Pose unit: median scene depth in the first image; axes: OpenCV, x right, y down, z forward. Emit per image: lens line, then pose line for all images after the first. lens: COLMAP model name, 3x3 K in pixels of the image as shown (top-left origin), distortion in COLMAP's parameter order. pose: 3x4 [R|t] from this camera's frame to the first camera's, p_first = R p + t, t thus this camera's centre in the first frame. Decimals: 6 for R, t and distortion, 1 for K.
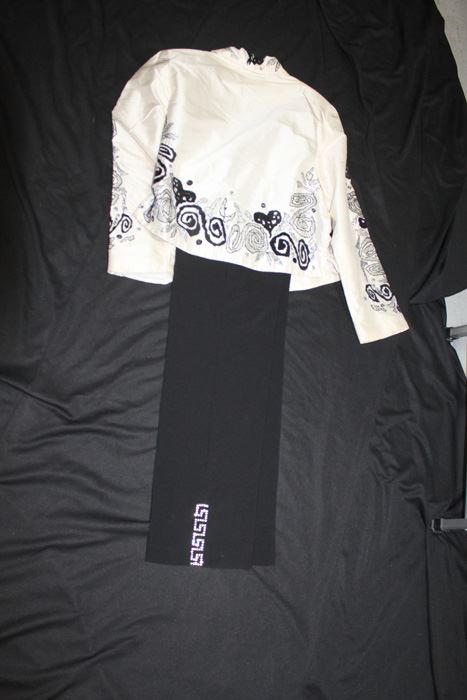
lens RADIAL K [[590.1, 0, 233.6], [0, 590.1, 349.7], [0, 0, 1]] dist [-0.083086, 0.000040]
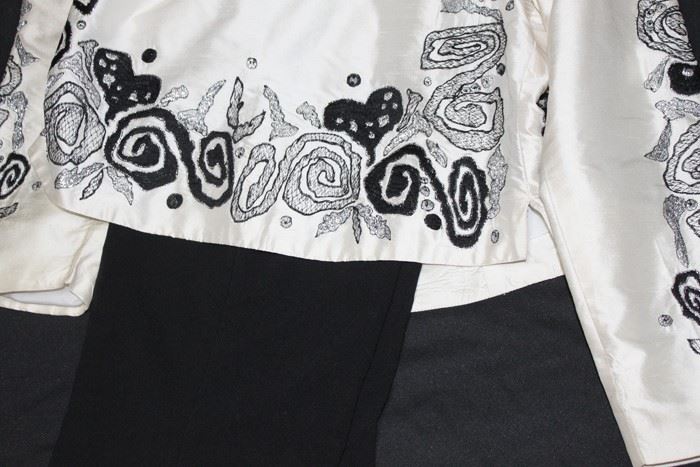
lens RADIAL K [[1172.0, 0, 350.1], [0, 1172.0, 234.6], [0, 0, 1]] dist [0.058590, 0.000000]
pose [[0.844248, -0.085740, -0.529050, 0.433339], [0.019916, 0.991458, -0.128899, -0.057093], [0.535582, 0.098287, 0.838744, 0.402077]]
